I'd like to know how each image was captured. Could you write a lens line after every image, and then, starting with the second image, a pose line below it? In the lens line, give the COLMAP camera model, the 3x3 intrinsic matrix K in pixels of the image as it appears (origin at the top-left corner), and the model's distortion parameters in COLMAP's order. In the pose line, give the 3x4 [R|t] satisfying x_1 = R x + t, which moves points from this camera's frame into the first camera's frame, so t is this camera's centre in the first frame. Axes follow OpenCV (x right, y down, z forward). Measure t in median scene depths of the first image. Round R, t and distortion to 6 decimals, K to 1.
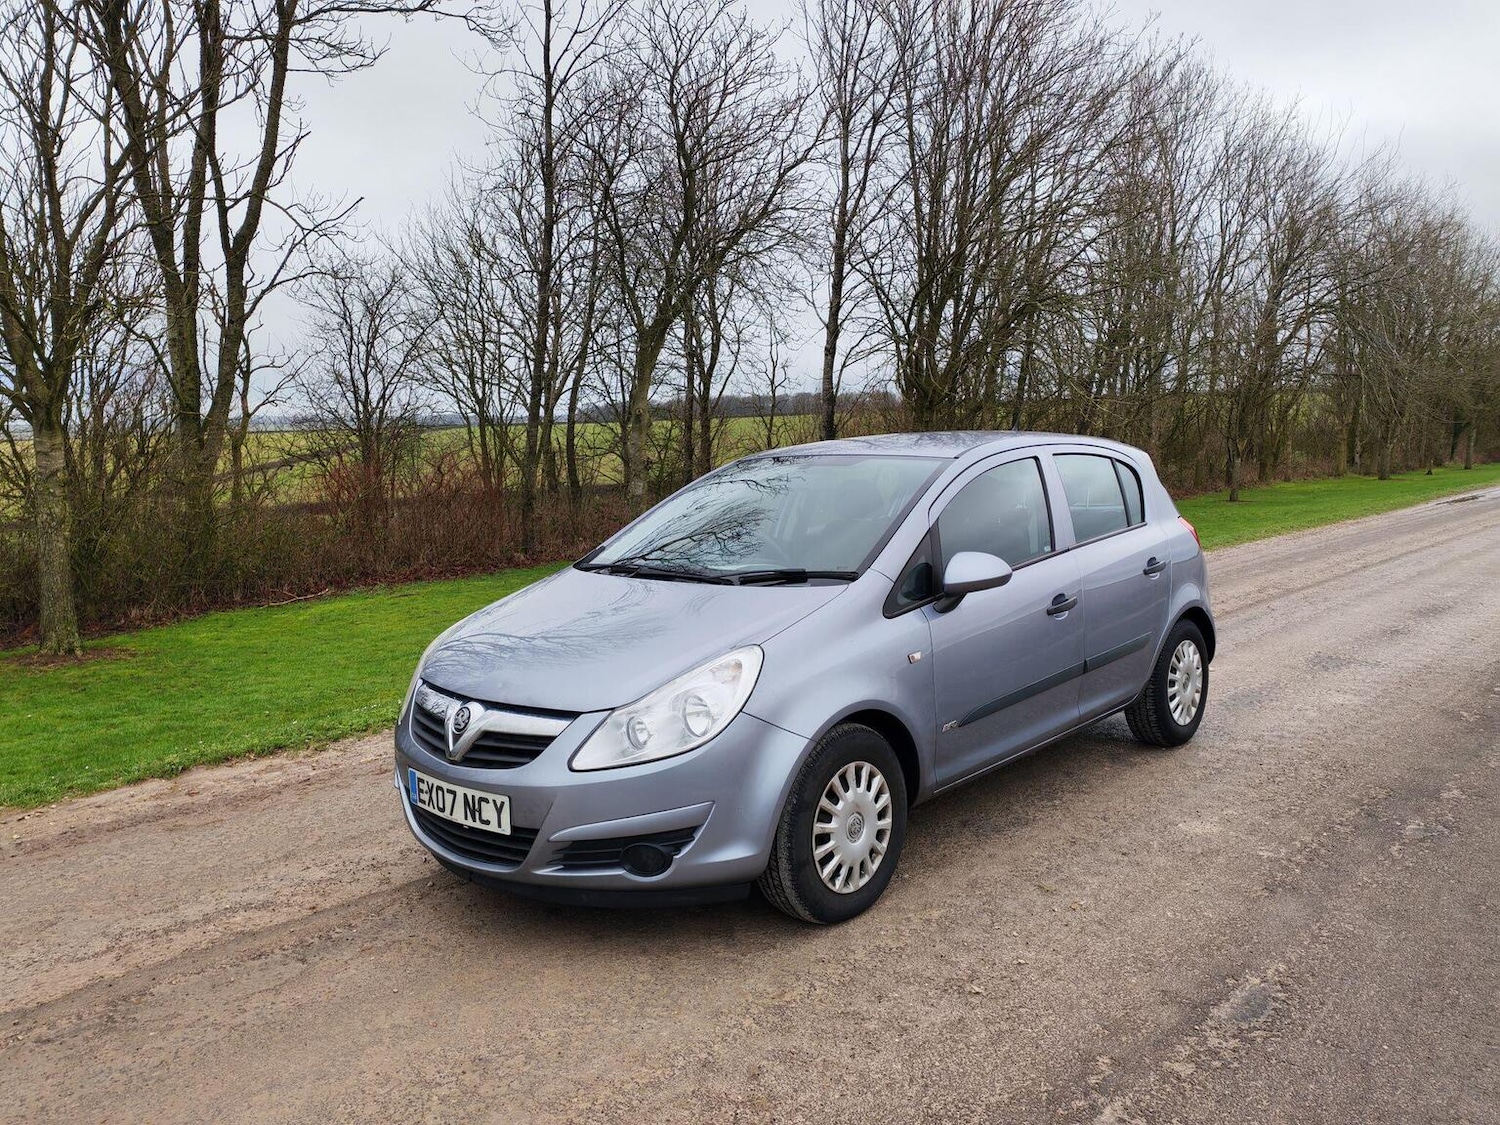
lens RADIAL K [[1132.8, 0, 733.0], [0, 1132.8, 553.3], [0, 0, 1]] dist [0.092224, -0.114949]
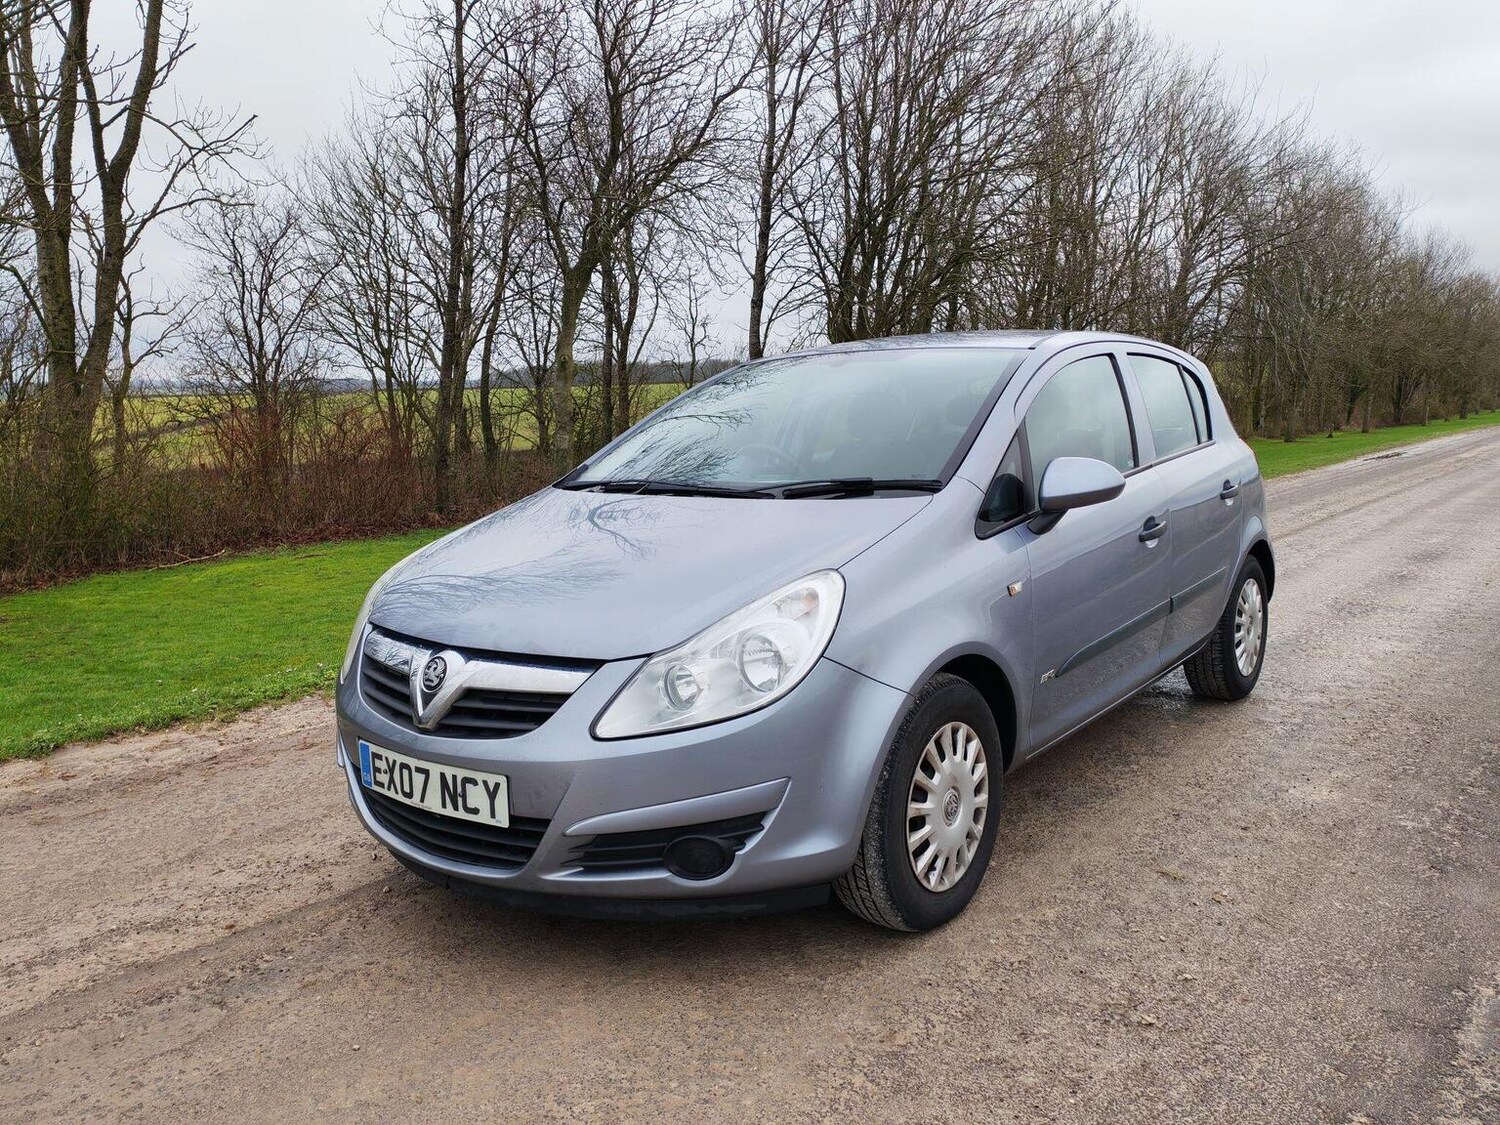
lens RADIAL K [[1129.3, 0, 719.9], [0, 1129.3, 562.6], [0, 0, 1]] dist [0.081637, -0.096835]
pose [[0.997382, -0.006924, 0.071985, -0.068924], [0.004416, 0.999380, 0.034935, 0.031820], [-0.072183, -0.034525, 0.996794, 0.165863]]
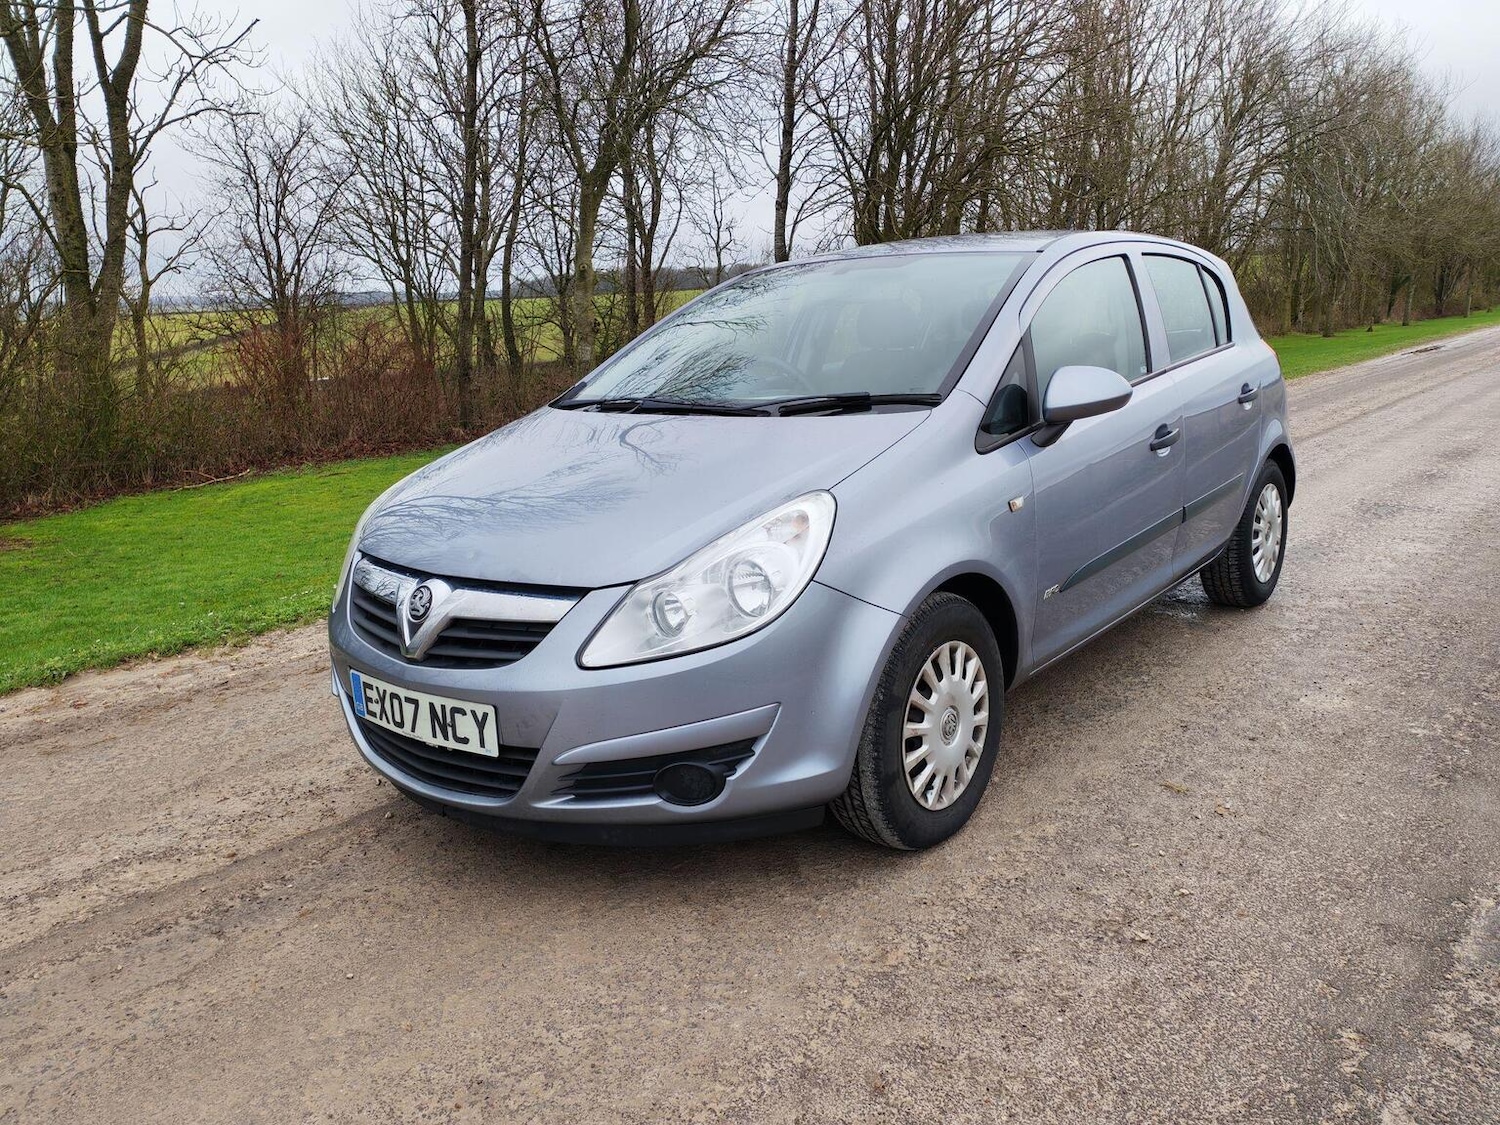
lens RADIAL K [[1128.1, 0, 743.6], [0, 1128.1, 550.4], [0, 0, 1]] dist [0.083376, -0.100762]
pose [[0.997691, -0.030326, 0.060774, -0.048947], [0.023835, 0.994206, 0.104815, 0.026874], [-0.063600, -0.103125, 0.992633, 0.176763]]
